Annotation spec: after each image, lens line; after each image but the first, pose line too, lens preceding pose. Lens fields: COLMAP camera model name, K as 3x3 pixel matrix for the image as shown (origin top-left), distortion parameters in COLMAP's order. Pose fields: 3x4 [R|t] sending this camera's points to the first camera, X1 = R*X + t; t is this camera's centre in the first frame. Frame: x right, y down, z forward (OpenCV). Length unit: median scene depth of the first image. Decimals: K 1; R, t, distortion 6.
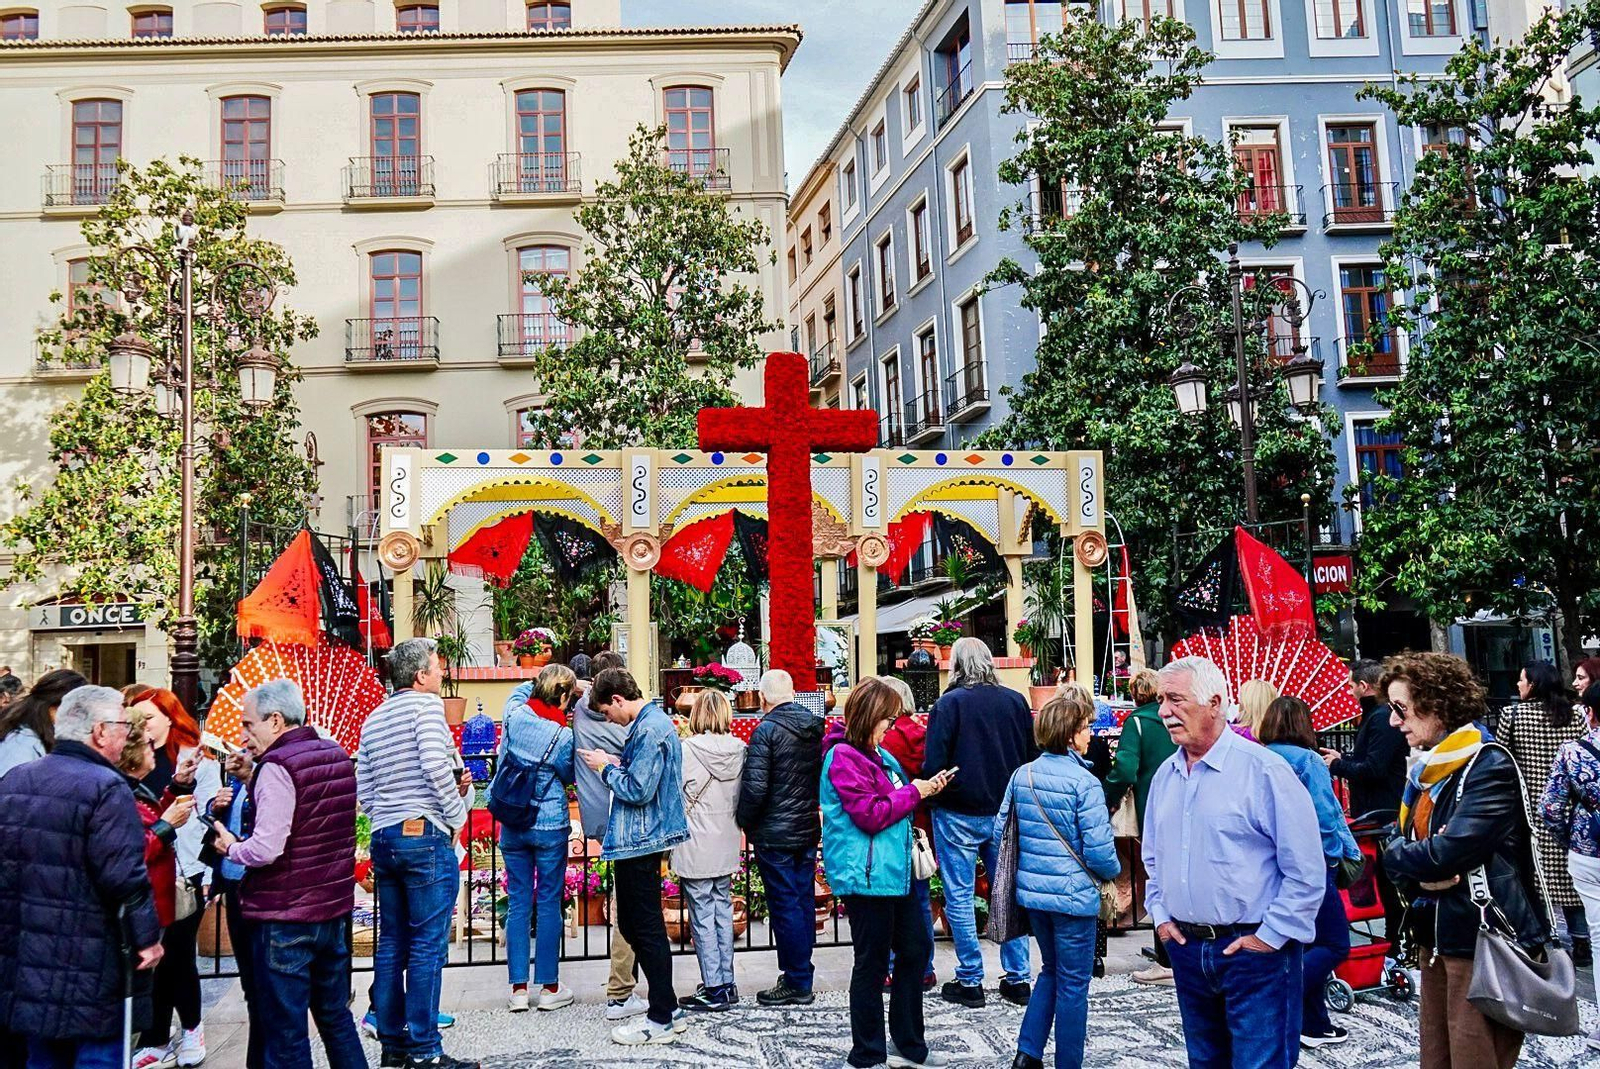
lens RADIAL K [[1304.0, 0, 808.0], [0, 1304.0, 531.3], [0, 0, 1]] dist [-0.007713, 0.021895]
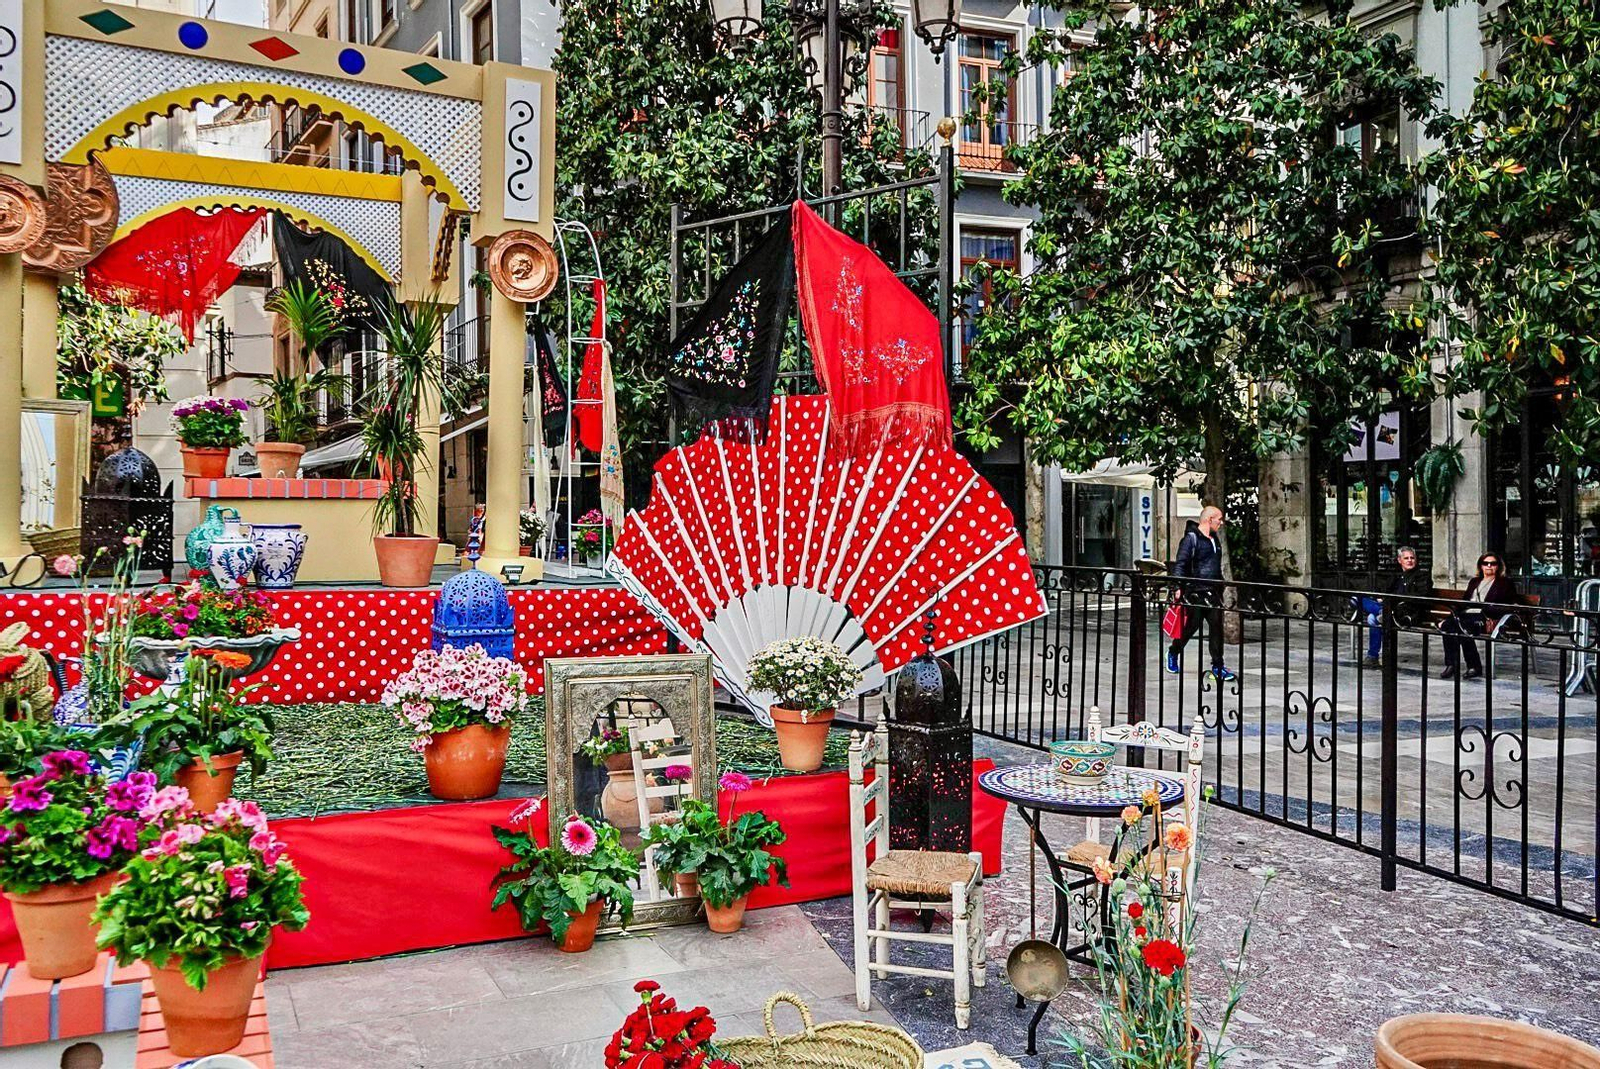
lens RADIAL K [[1304.0, 0, 796.5], [0, 1304.0, 531.5], [0, 0, 1]] dist [-0.007713, 0.021895]
pose [[0.953472, 0.029952, 0.299989, 0.130567], [-0.062521, 0.993065, 0.099566, 0.044289], [-0.294926, -0.113689, 0.948733, 0.370315]]
